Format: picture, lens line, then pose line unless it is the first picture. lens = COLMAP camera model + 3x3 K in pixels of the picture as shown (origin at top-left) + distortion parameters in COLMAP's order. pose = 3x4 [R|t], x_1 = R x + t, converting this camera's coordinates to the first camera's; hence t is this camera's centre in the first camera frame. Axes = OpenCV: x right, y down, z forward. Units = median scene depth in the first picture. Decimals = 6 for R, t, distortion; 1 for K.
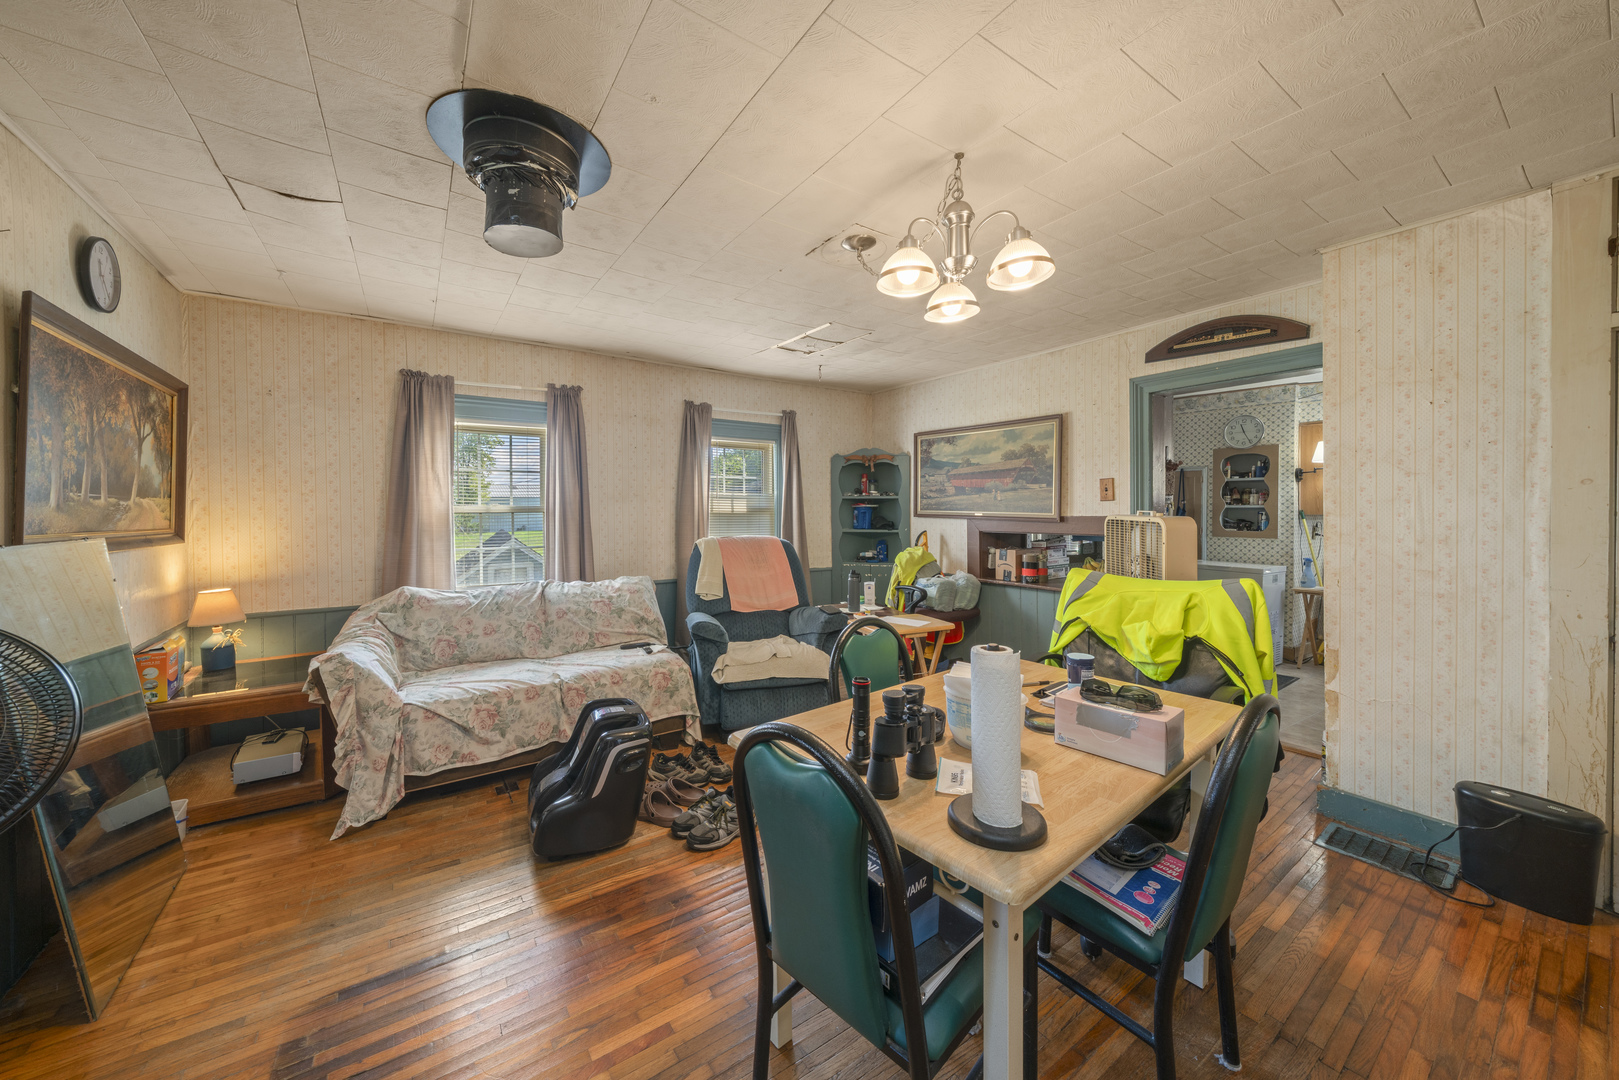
lens RADIAL K [[564.2, 0, 797.1], [0, 564.2, 513.7], [0, 0, 1]] dist [-0.001568, -0.000096]
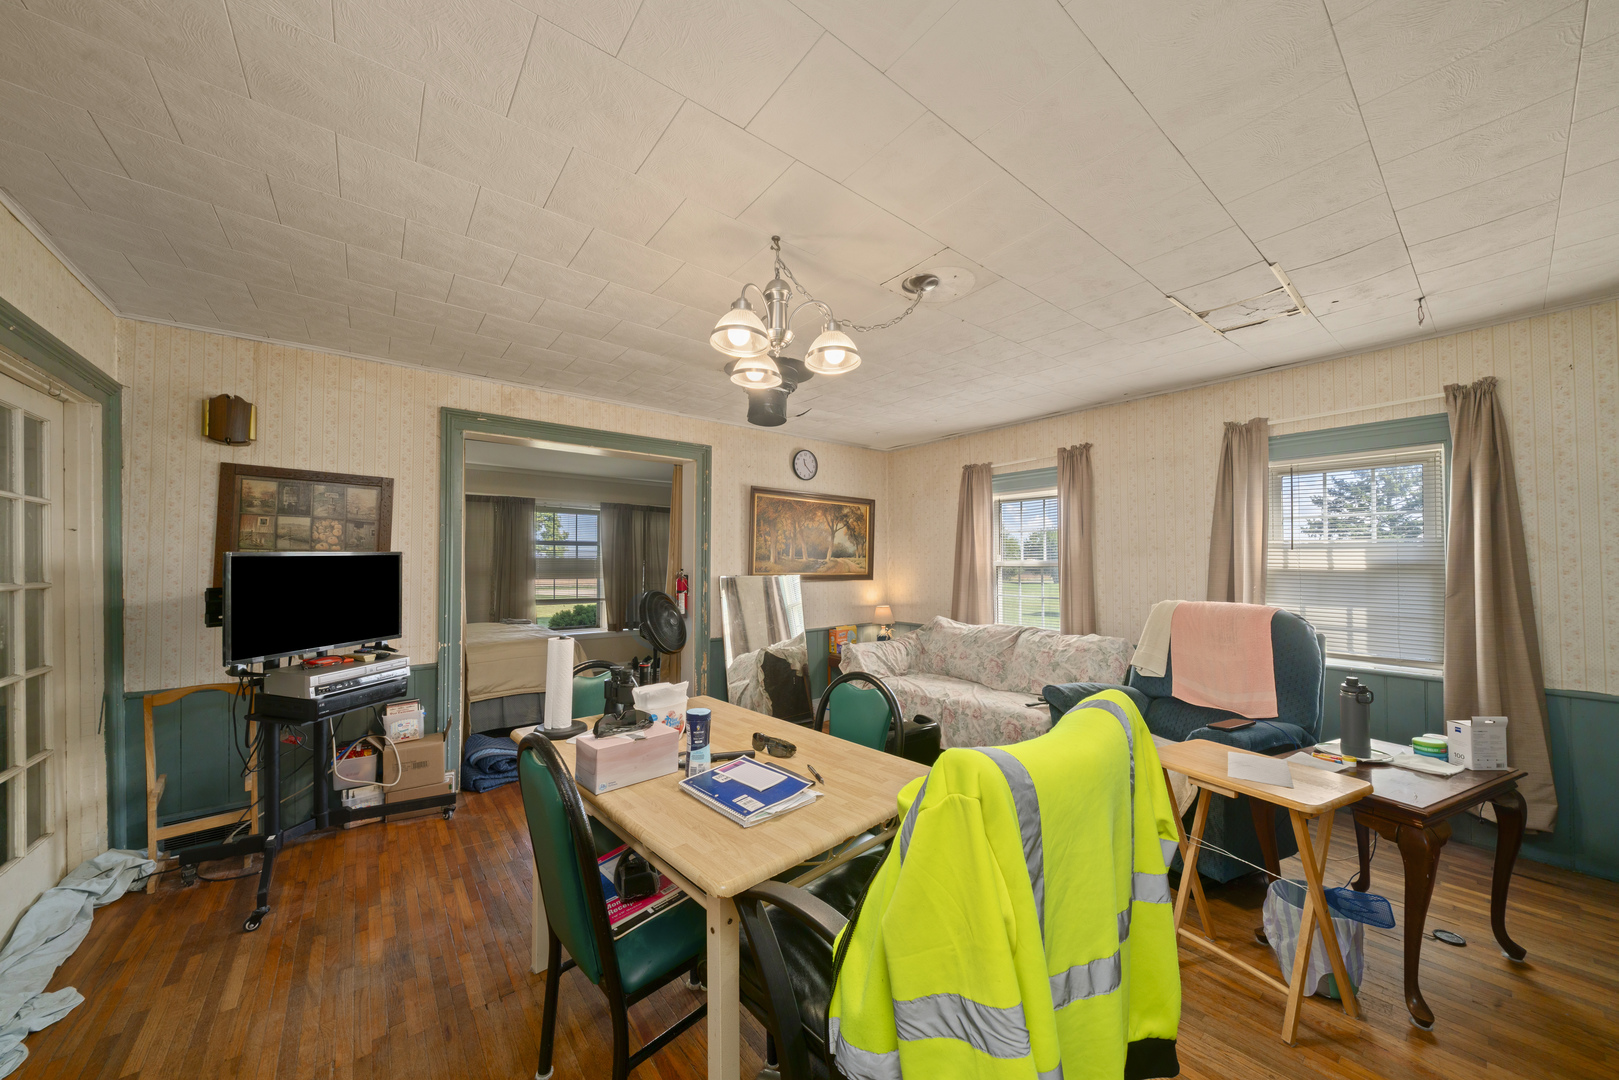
lens RADIAL K [[564.2, 0, 806.3], [0, 564.2, 552.6], [0, 0, 1]] dist [-0.001568, -0.000096]
pose [[0.076496, -0.016120, -0.996940, 0.639394], [-0.010200, 0.999804, -0.016949, -0.006790], [0.997018, 0.011465, 0.076317, 0.460195]]
